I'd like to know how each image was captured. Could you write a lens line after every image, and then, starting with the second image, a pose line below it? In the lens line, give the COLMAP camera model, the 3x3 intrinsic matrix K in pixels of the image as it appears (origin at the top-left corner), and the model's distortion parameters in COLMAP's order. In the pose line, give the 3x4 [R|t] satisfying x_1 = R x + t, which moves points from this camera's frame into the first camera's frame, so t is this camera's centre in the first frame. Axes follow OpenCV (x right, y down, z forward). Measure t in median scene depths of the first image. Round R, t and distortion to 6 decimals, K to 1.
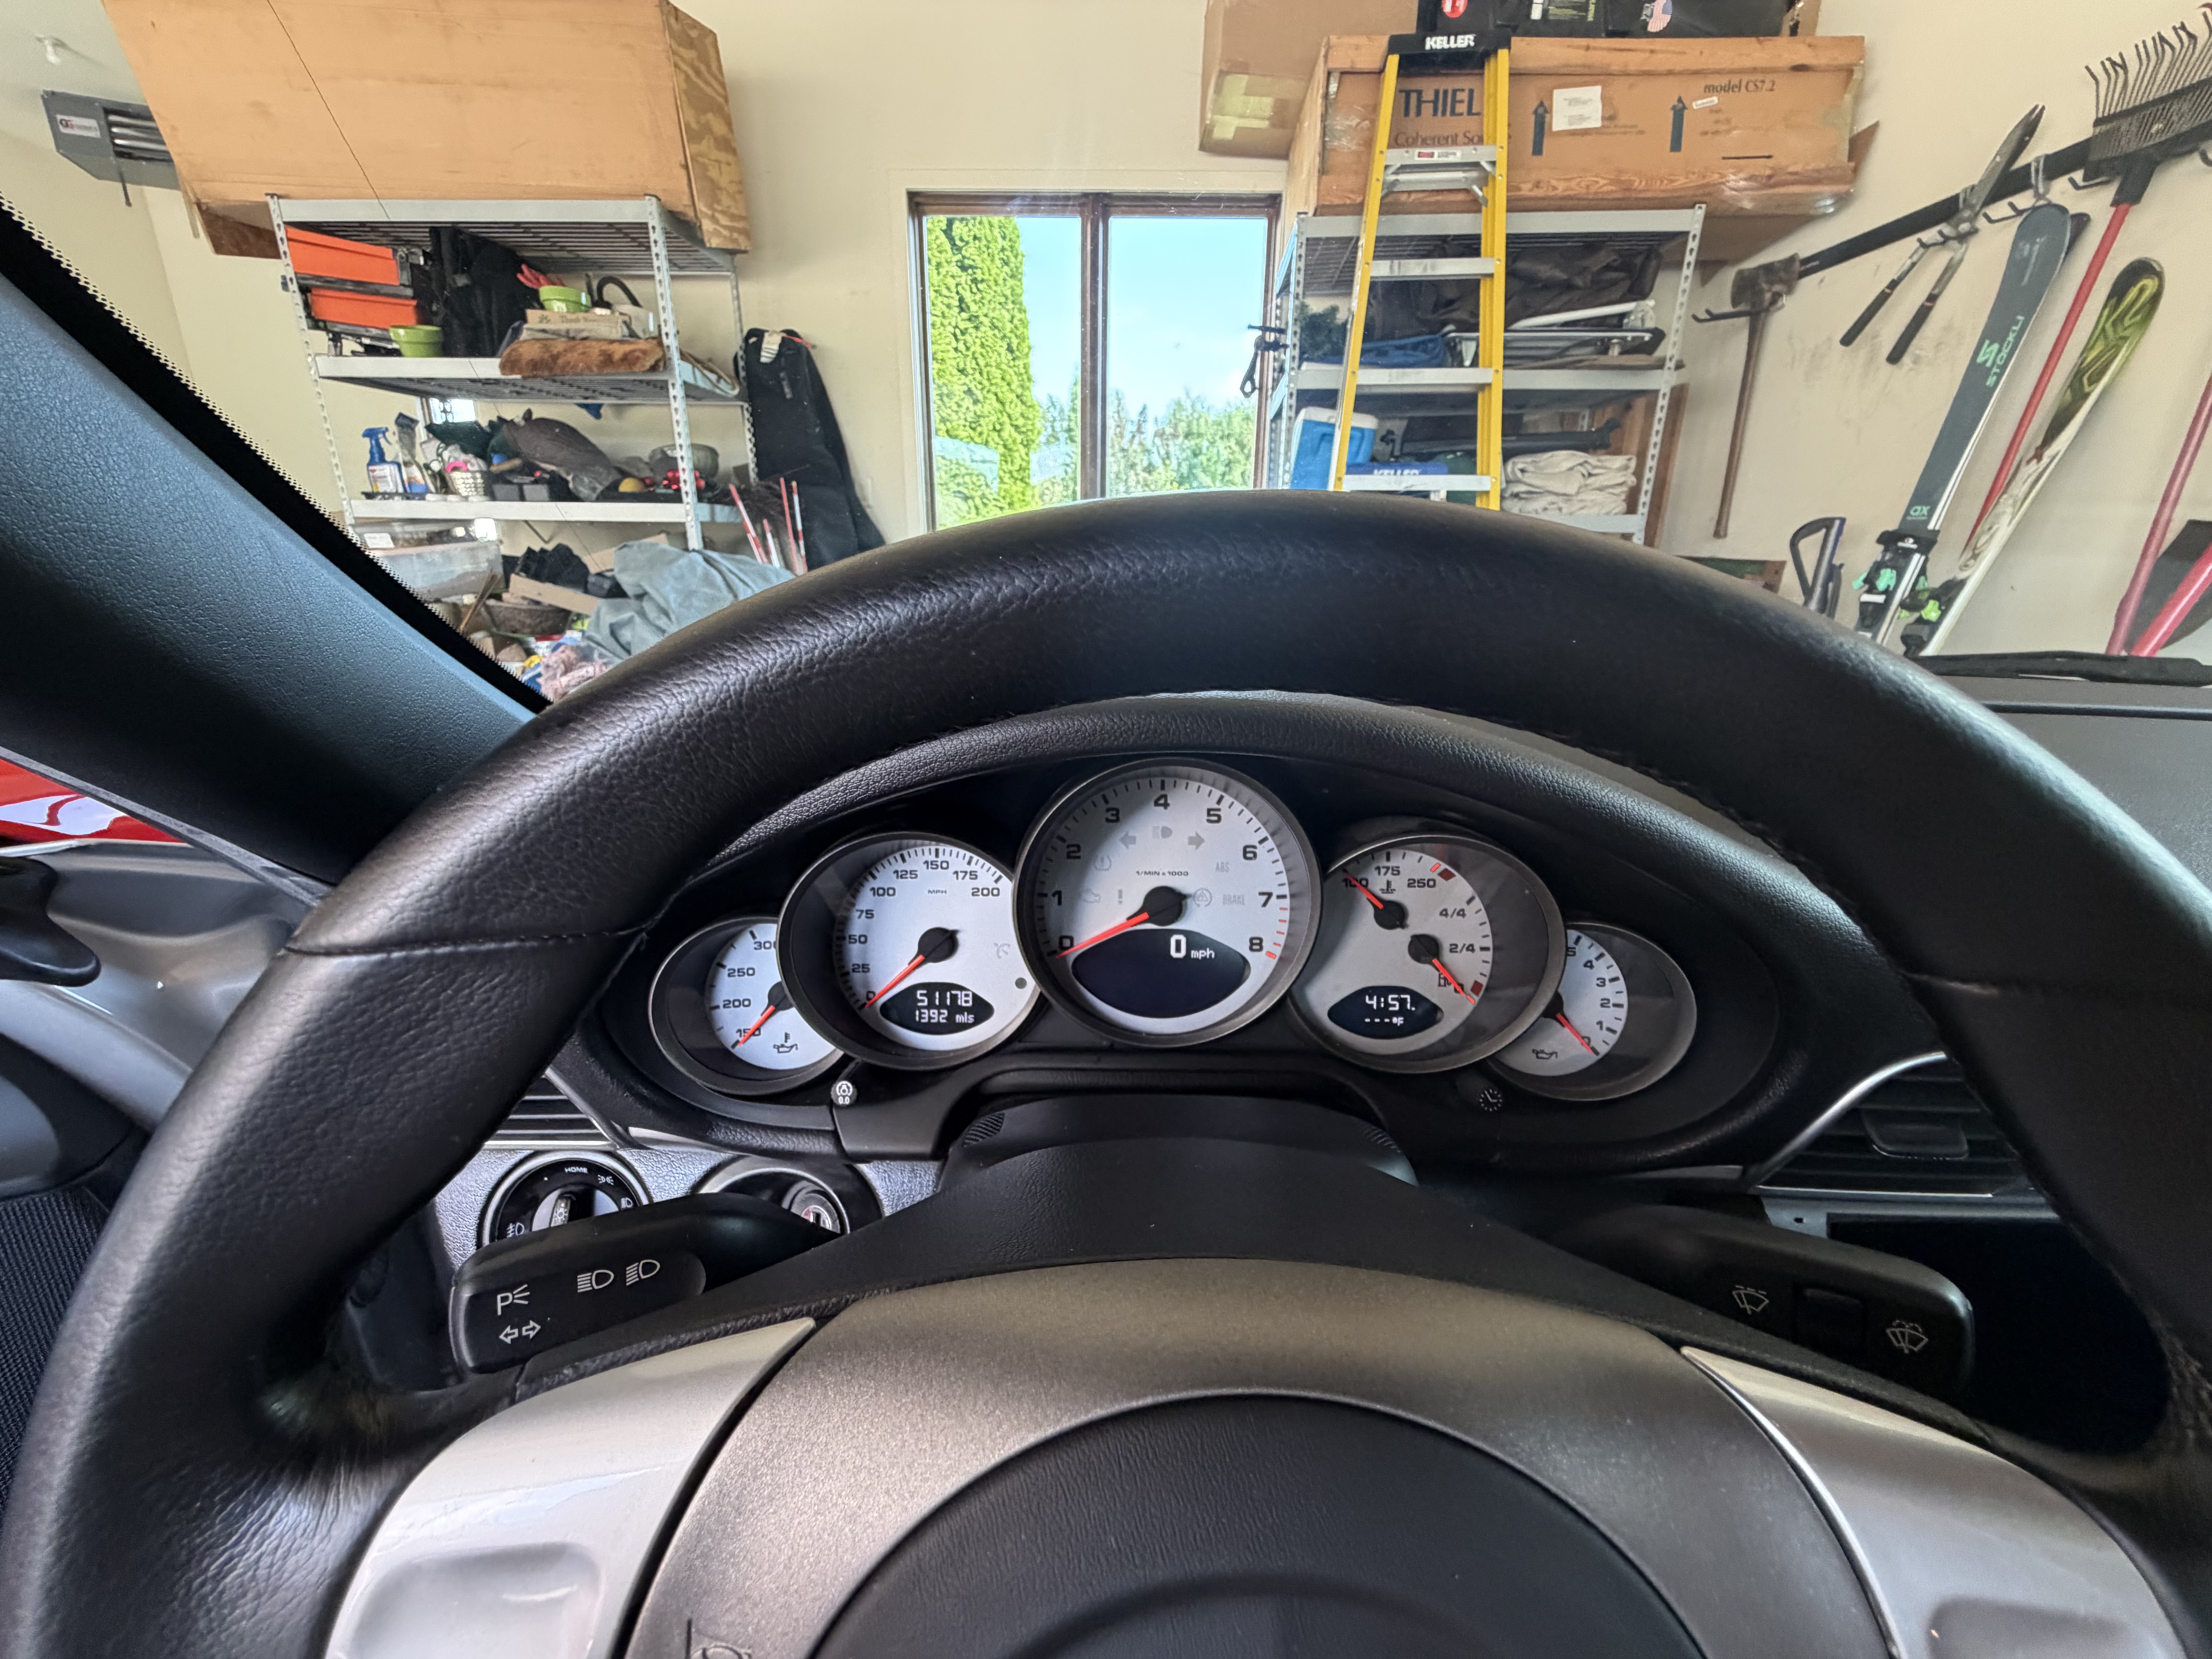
lens RADIAL K [[887.1, 0, 1108.1], [0, 887.1, 829.9], [0, 0, 1]] dist [-0.000734, 0.000543]
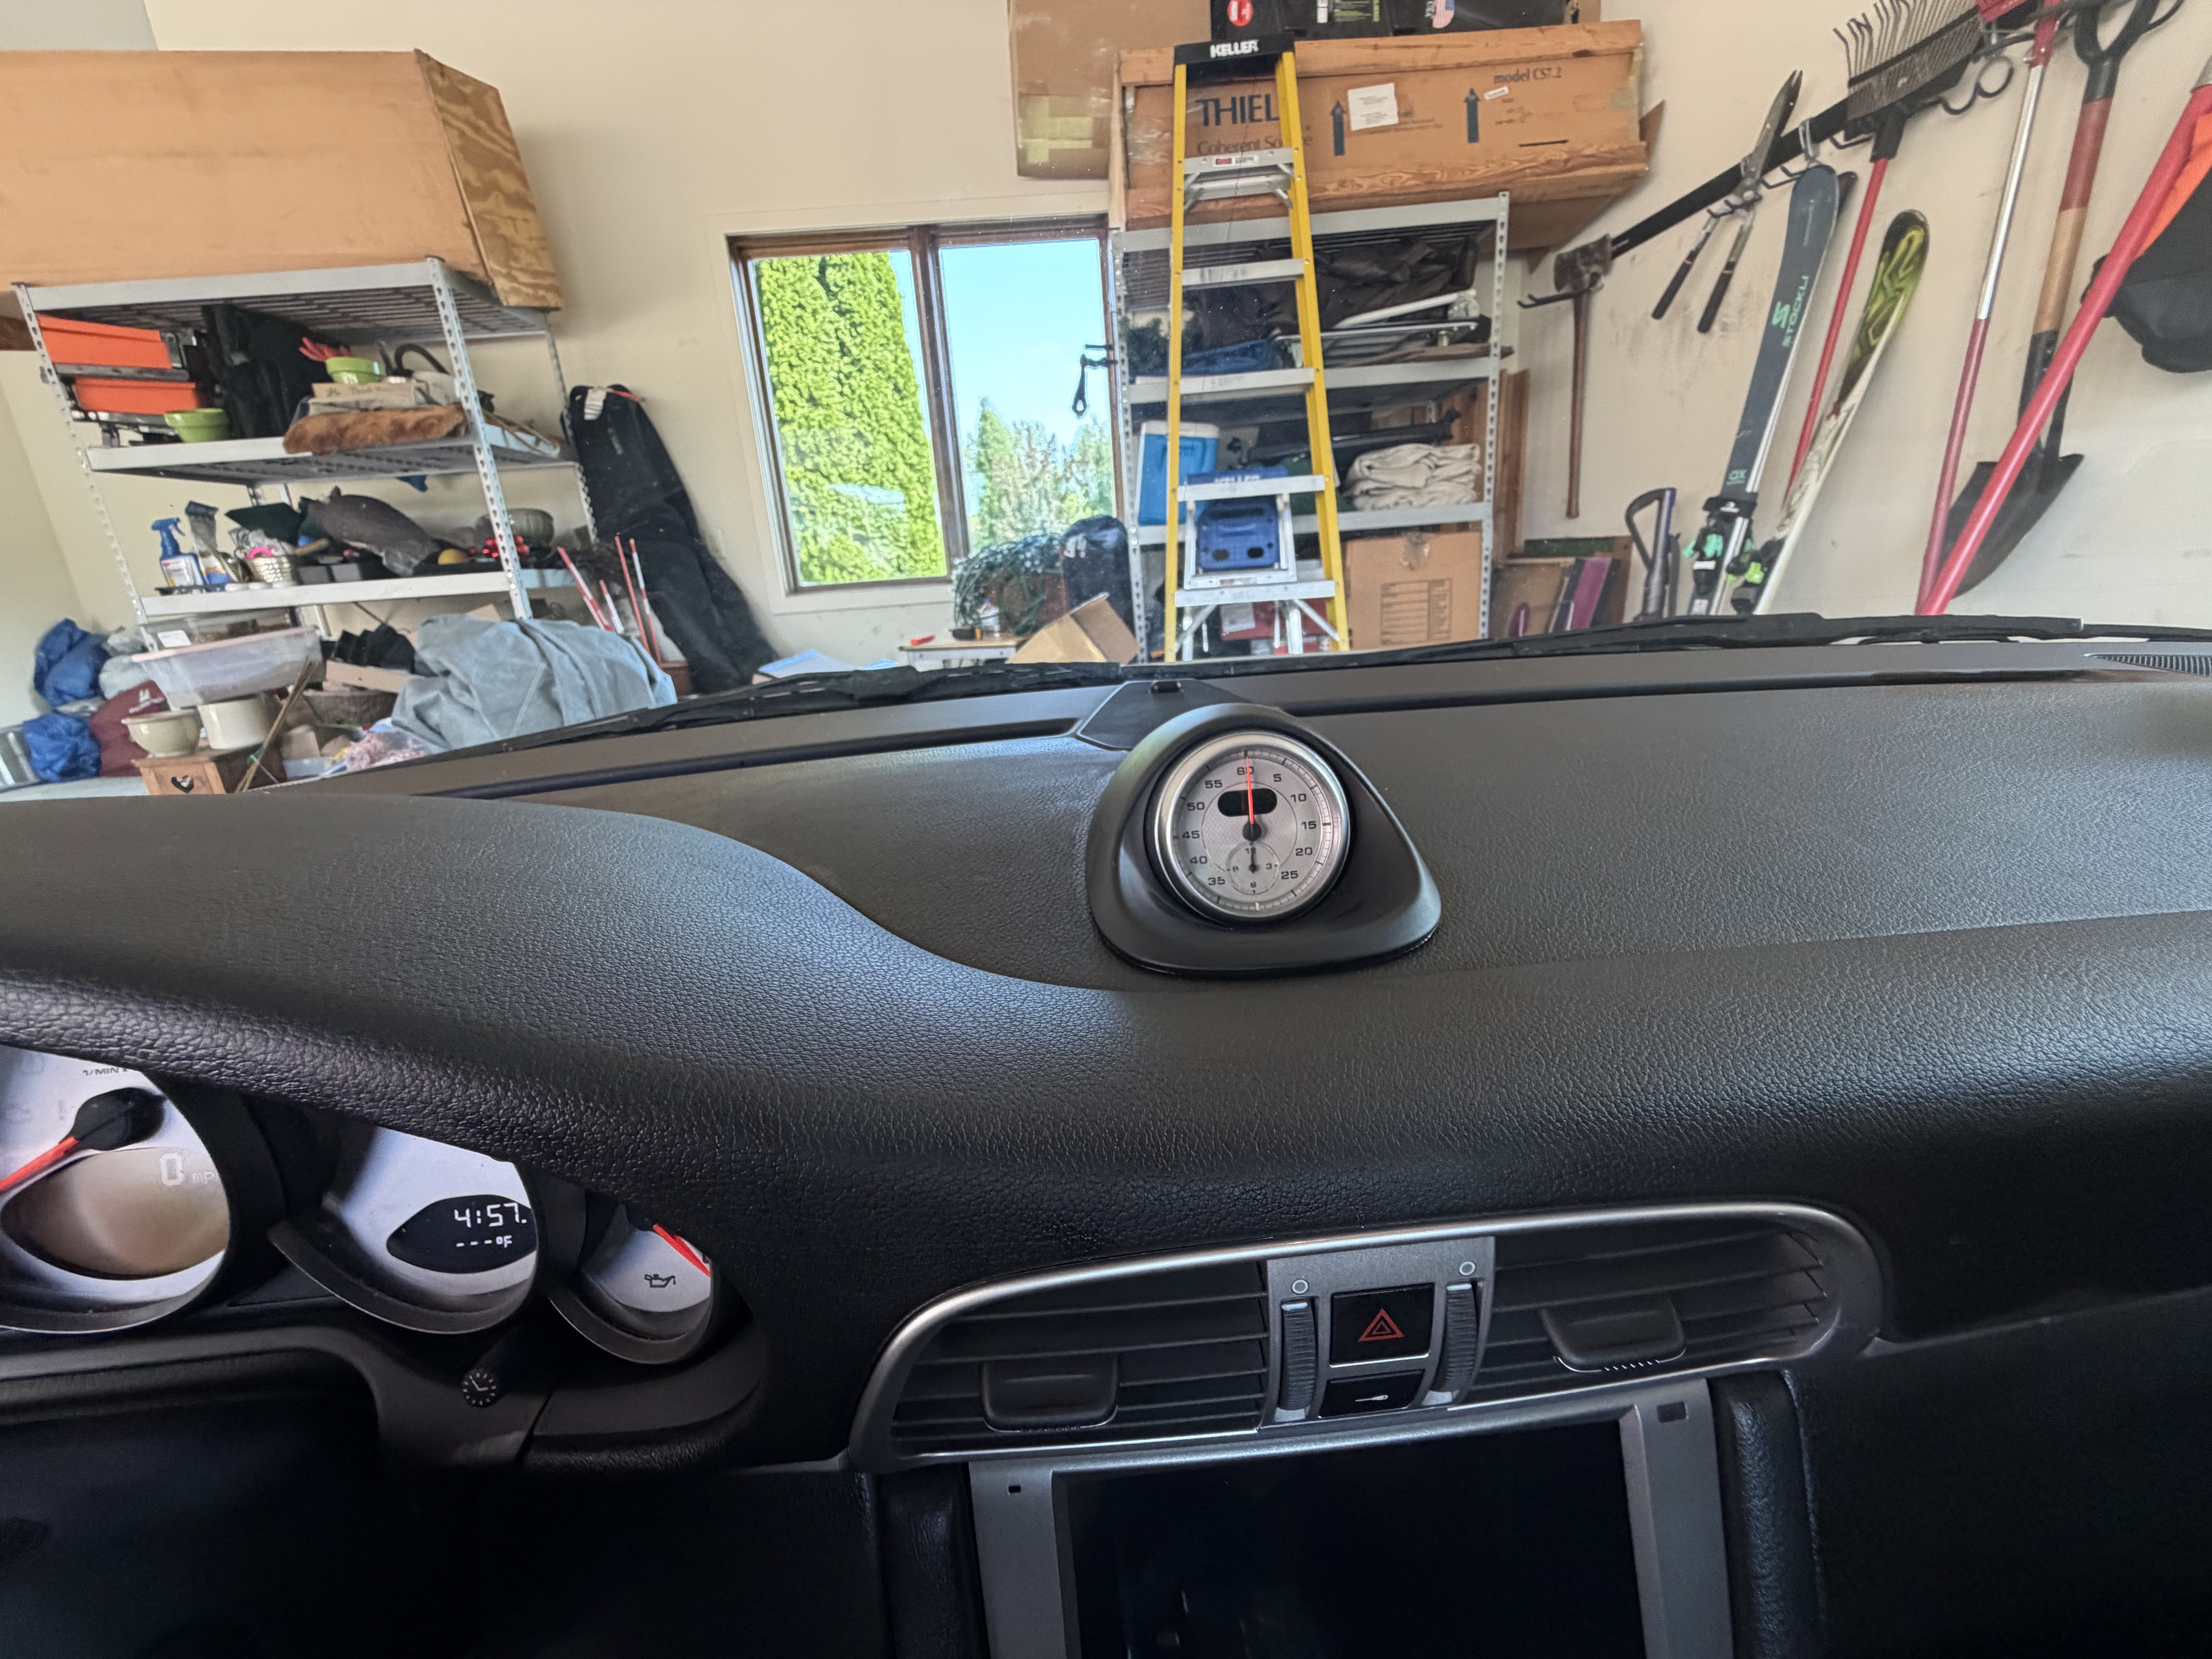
lens RADIAL K [[887.1, 0, 1098.8], [0, 887.1, 830.5], [0, 0, 1]] dist [-0.000734, 0.000543]
pose [[0.994496, -0.096447, 0.040938, 0.097771], [0.097509, 0.994925, -0.024808, -0.005432], [-0.038338, 0.028663, 0.998854, 0.033351]]
